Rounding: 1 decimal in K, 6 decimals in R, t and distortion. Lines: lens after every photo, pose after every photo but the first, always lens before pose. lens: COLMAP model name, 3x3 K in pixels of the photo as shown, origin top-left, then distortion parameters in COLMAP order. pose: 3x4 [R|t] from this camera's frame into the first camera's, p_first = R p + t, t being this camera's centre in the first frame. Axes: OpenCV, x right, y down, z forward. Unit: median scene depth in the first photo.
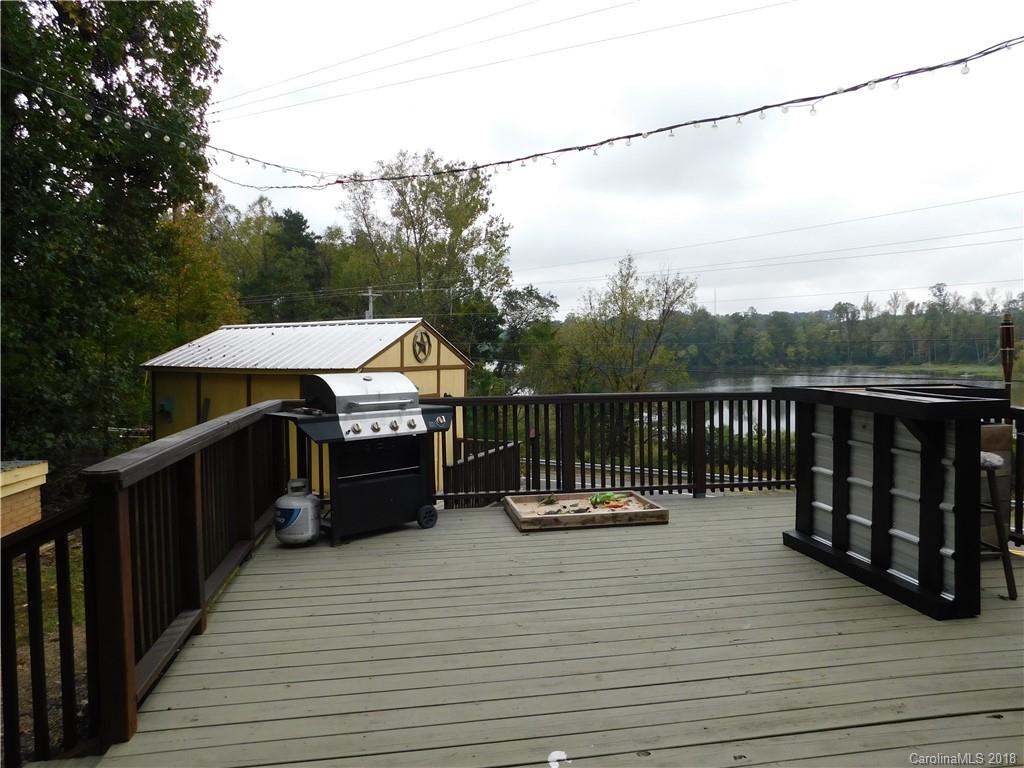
lens RADIAL K [[704.3, 0, 515.1], [0, 704.3, 383.8], [0, 0, 1]] dist [-0.080577, 0.068348]
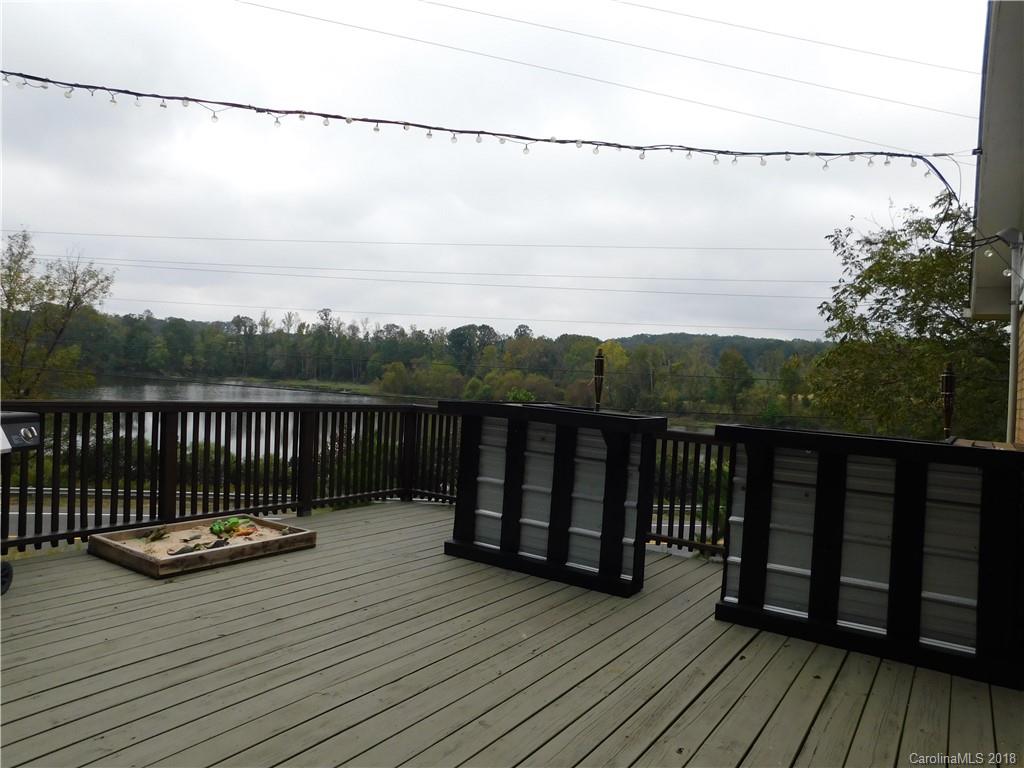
lens RADIAL K [[704.3, 0, 515.1], [0, 704.3, 383.8], [0, 0, 1]] dist [-0.080577, 0.068348]
pose [[0.678572, 0.046879, 0.733036, -0.094600], [-0.035915, 0.998885, -0.030634, 0.002243], [-0.733655, -0.005540, 0.679499, 0.066197]]
